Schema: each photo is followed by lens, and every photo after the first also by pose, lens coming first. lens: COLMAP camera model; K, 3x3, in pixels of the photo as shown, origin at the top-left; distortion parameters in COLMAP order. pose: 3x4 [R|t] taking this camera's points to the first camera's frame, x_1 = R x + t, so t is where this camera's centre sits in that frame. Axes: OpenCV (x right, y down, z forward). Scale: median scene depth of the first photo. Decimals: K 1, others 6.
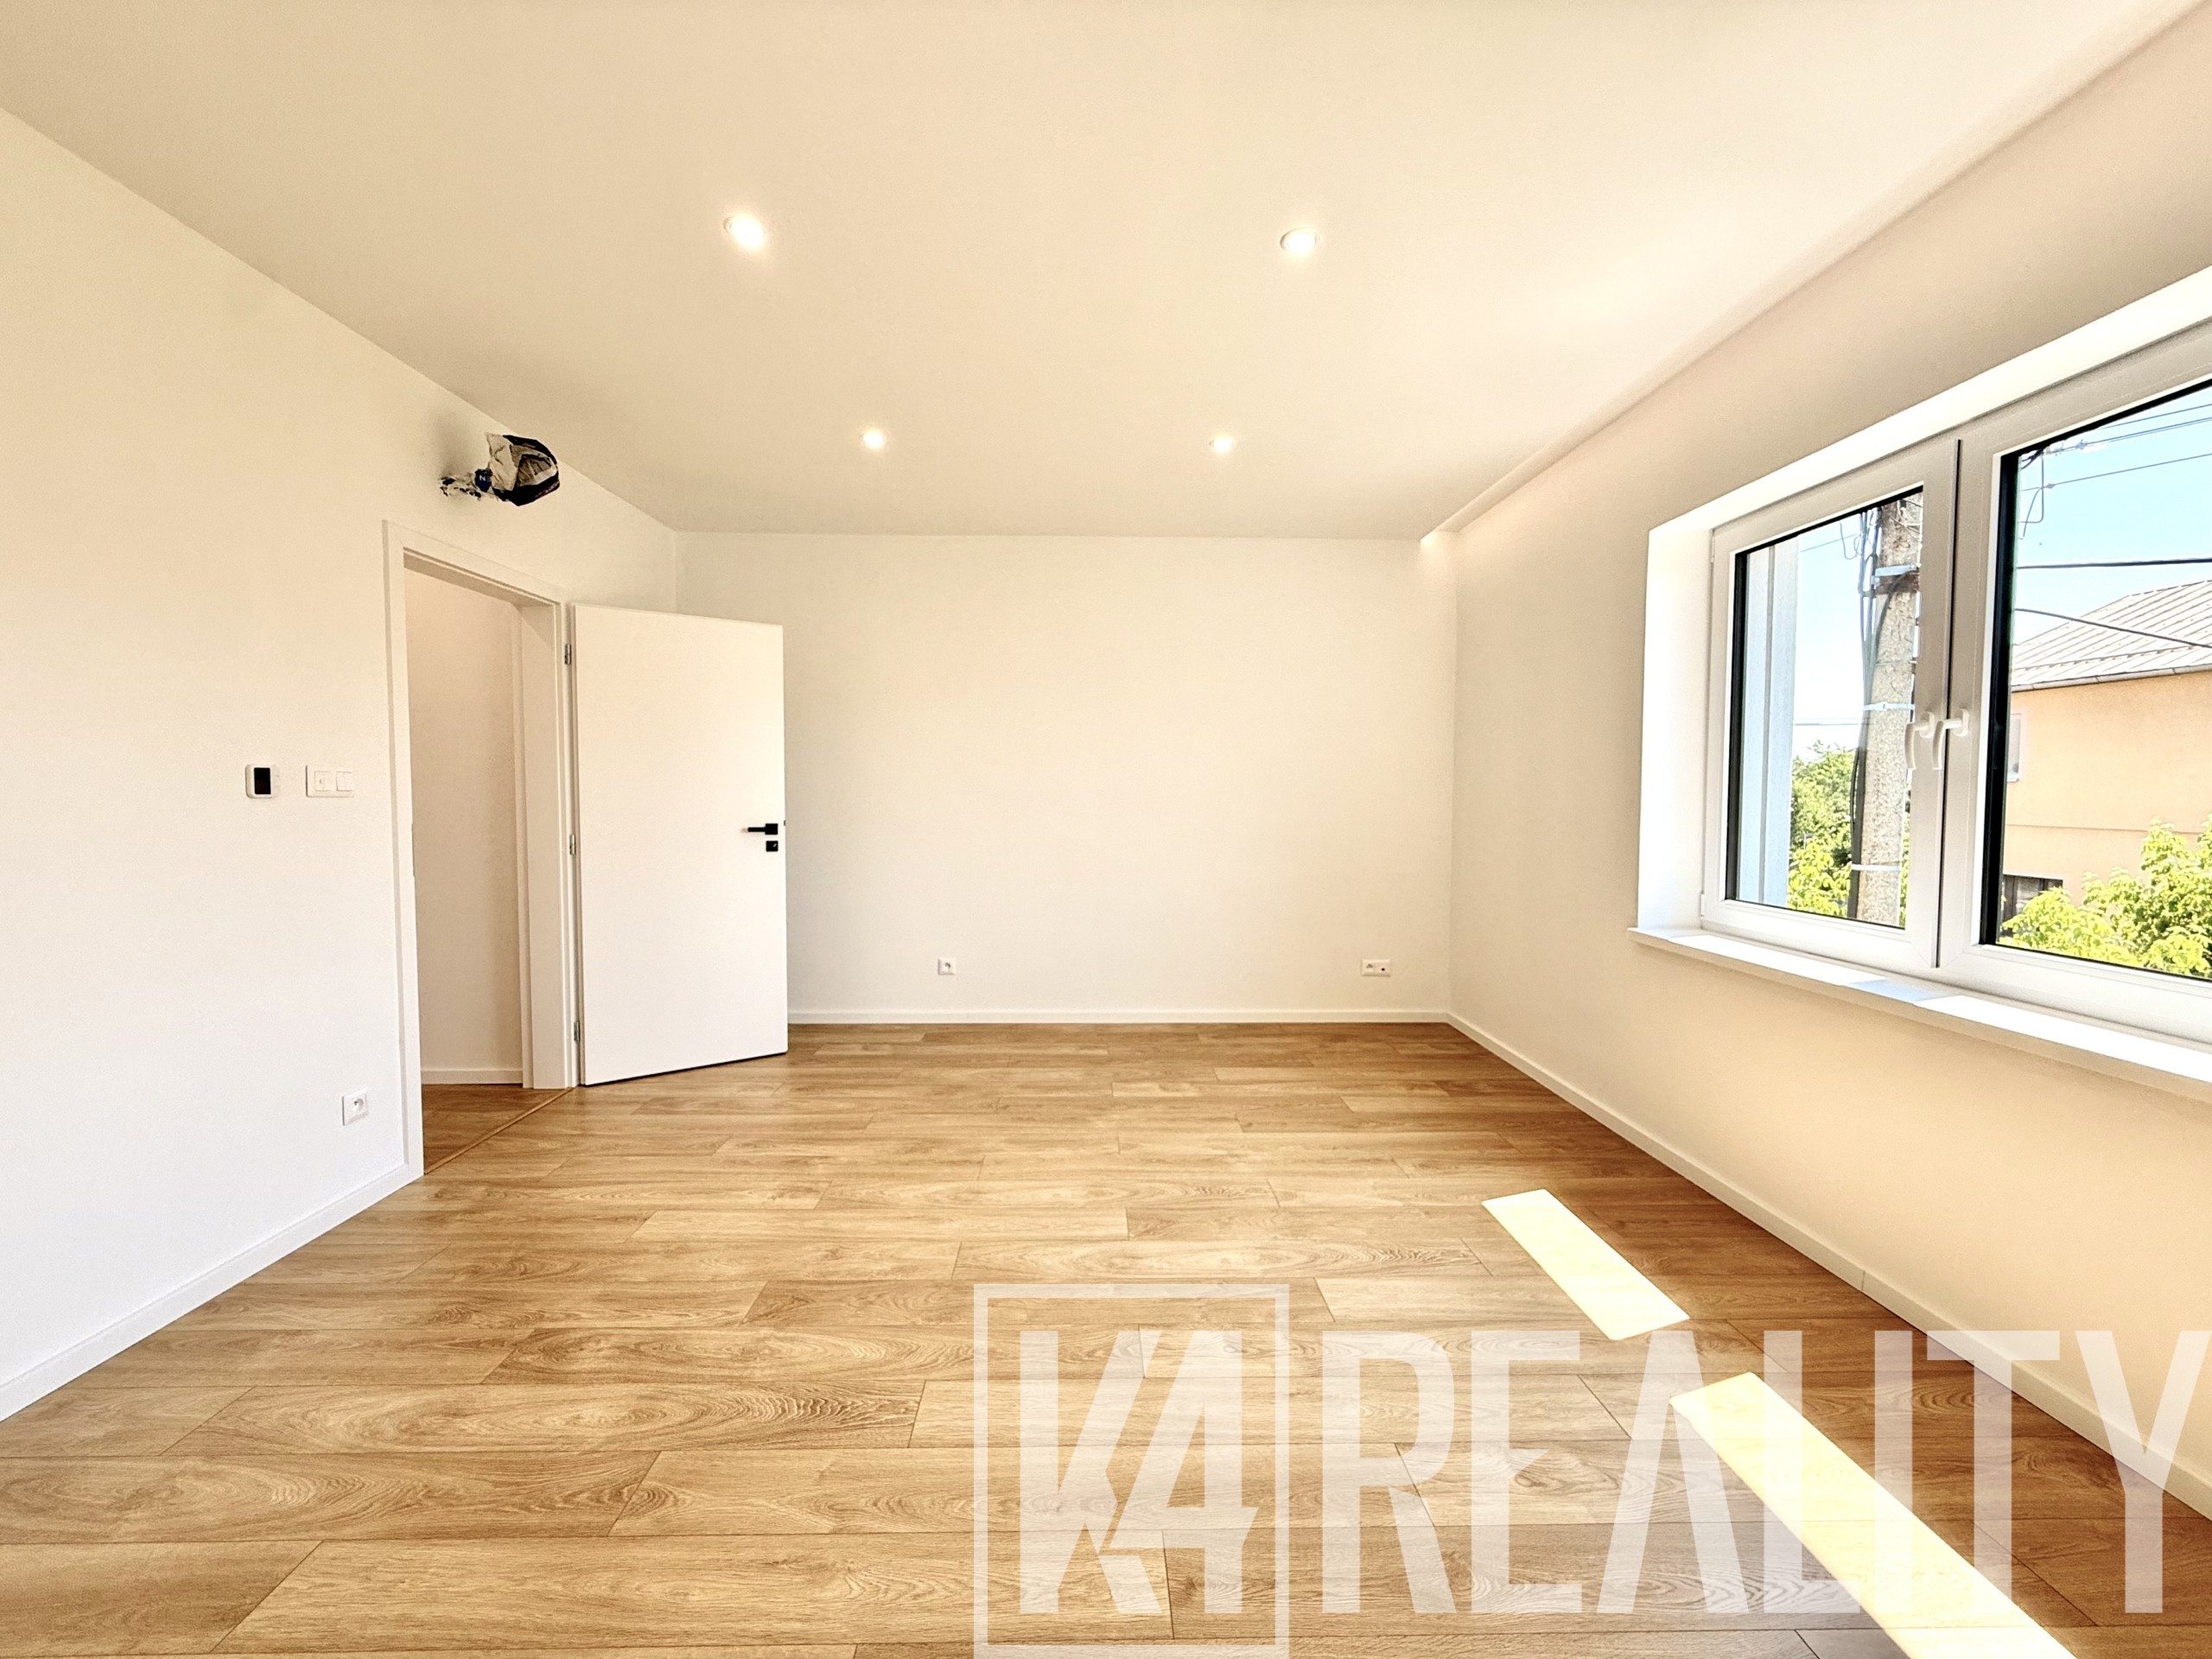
lens RADIAL K [[880.8, 0, 1109.7], [0, 880.8, 823.2], [0, 0, 1]] dist [-0.001622, 0.000476]
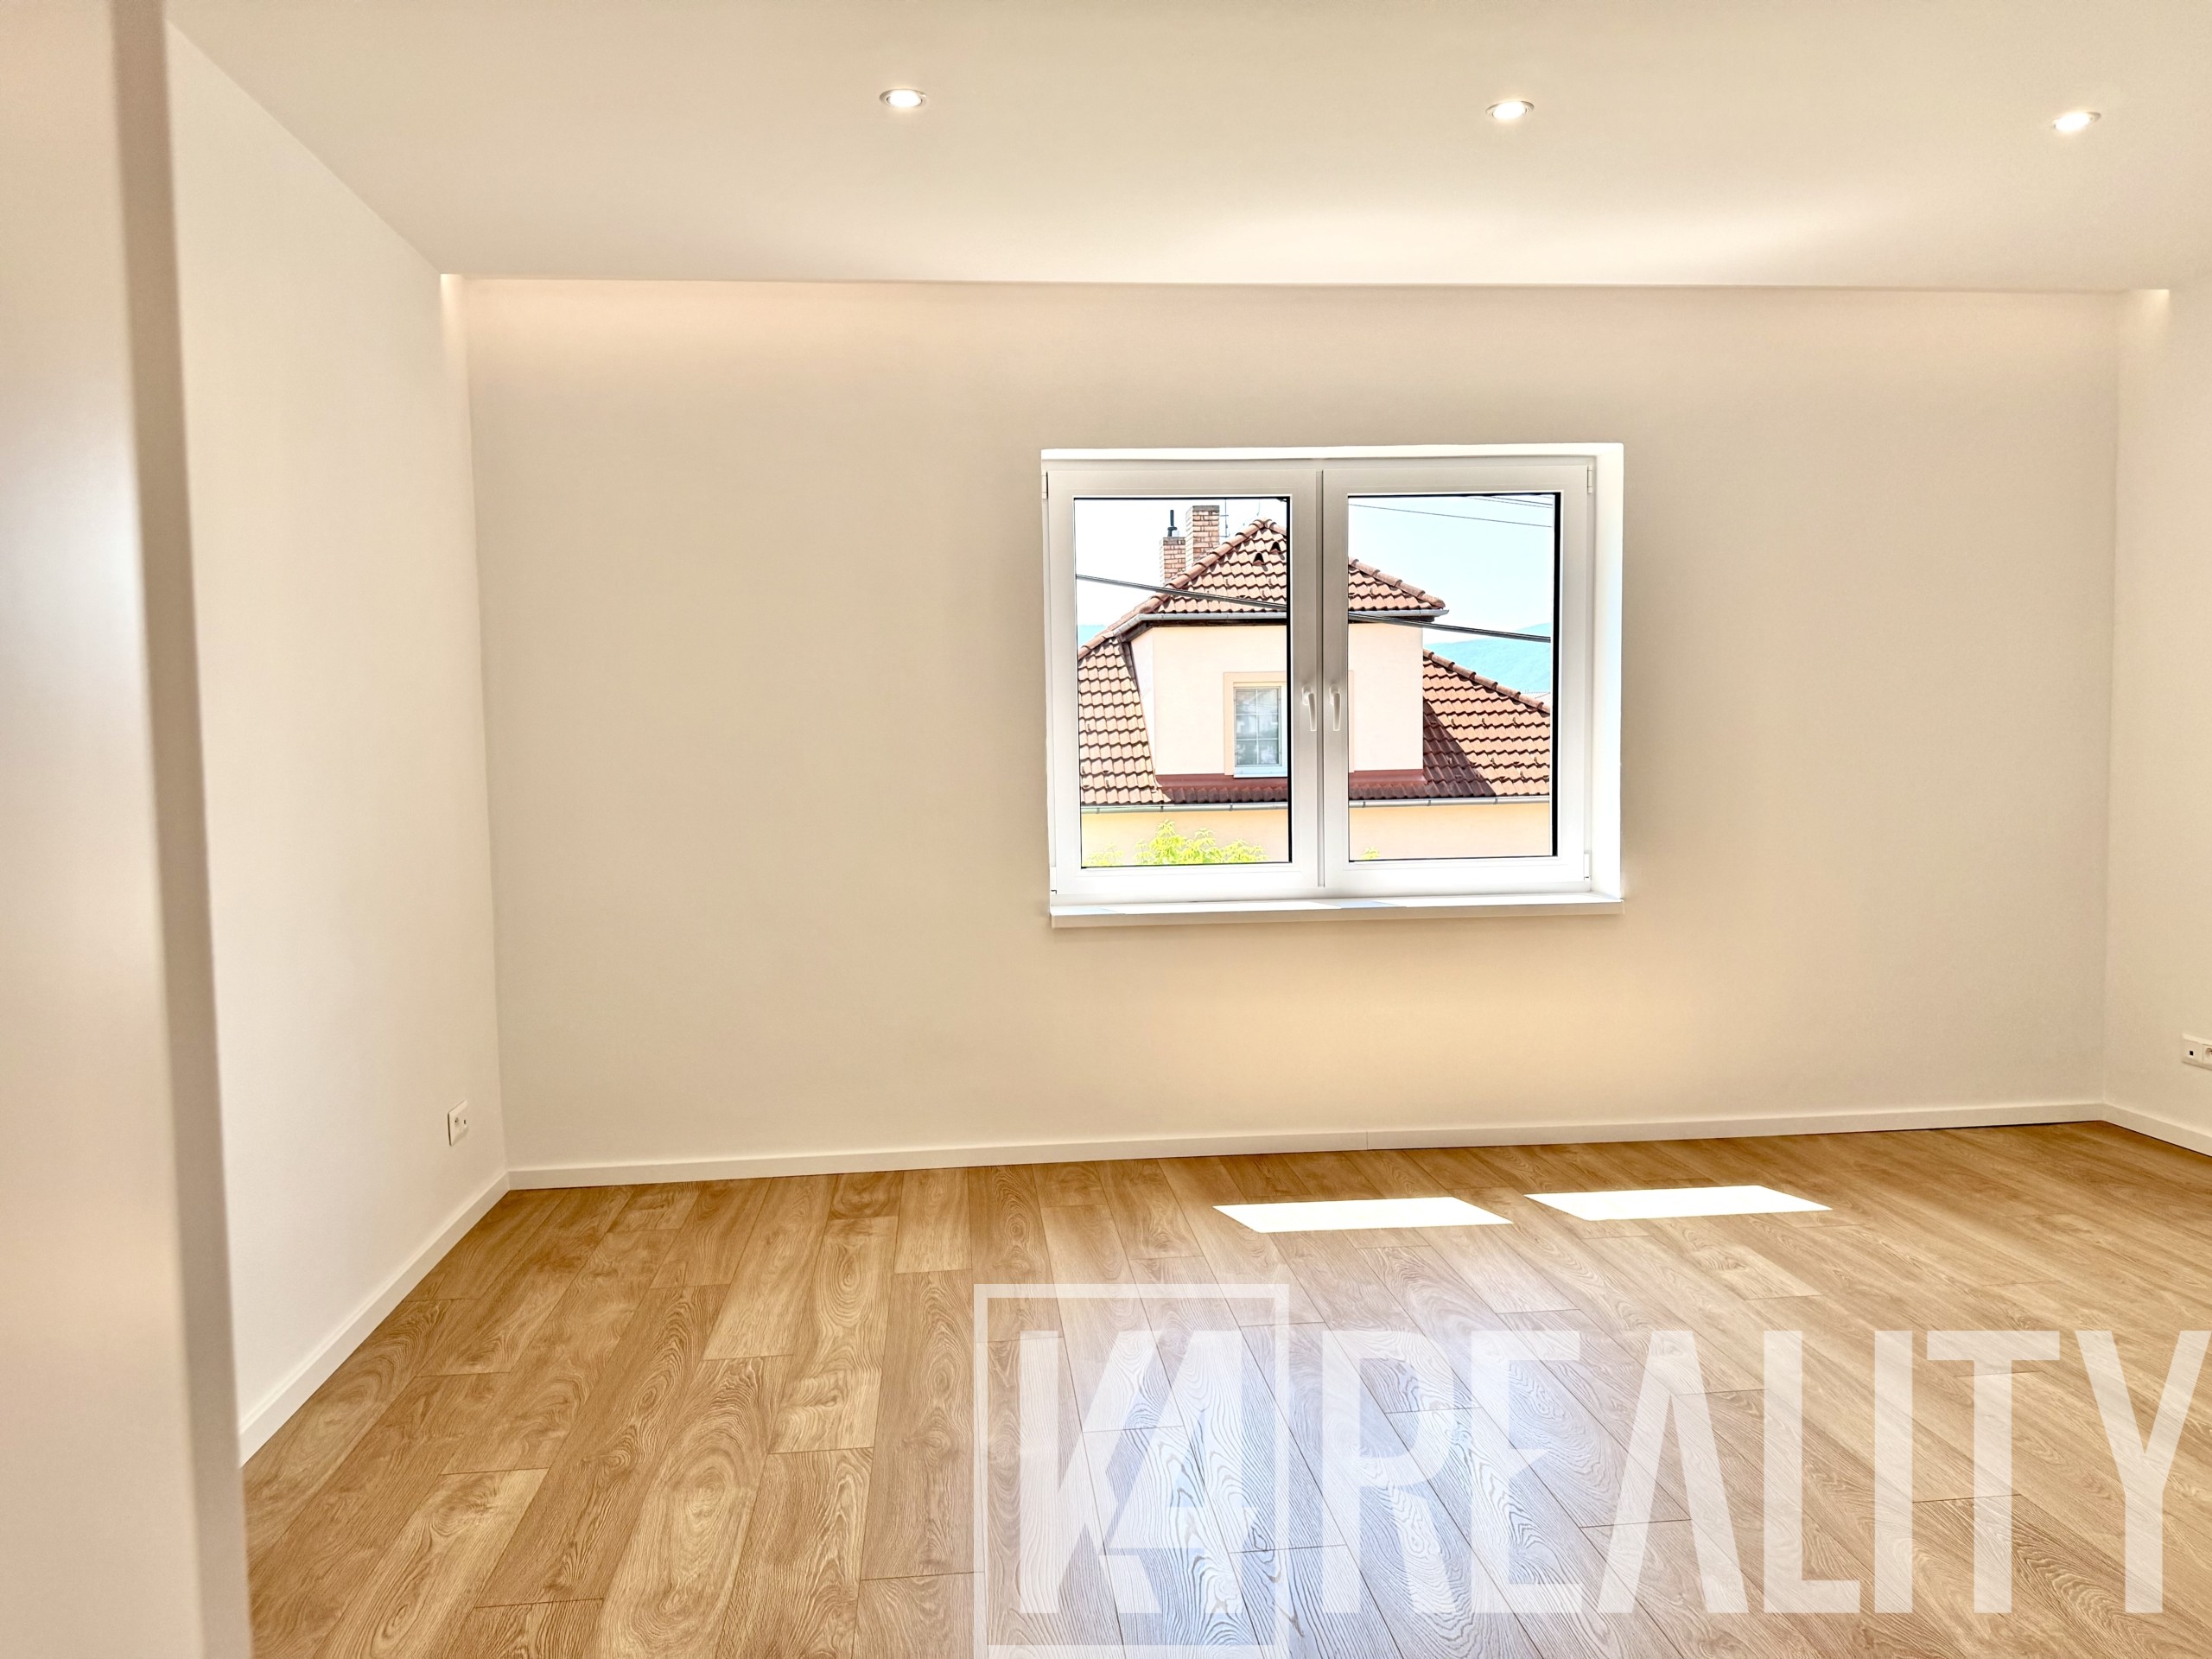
lens RADIAL K [[1552.6, 0, 1106.6], [0, 1552.6, 823.9], [0, 0, 1]] dist [0.066324, -0.059785]
pose [[-0.078807, -0.056359, 0.995295, -0.778389], [0.054908, 0.996640, 0.060783, -0.048719], [-0.995377, 0.059440, -0.075448, 0.913057]]
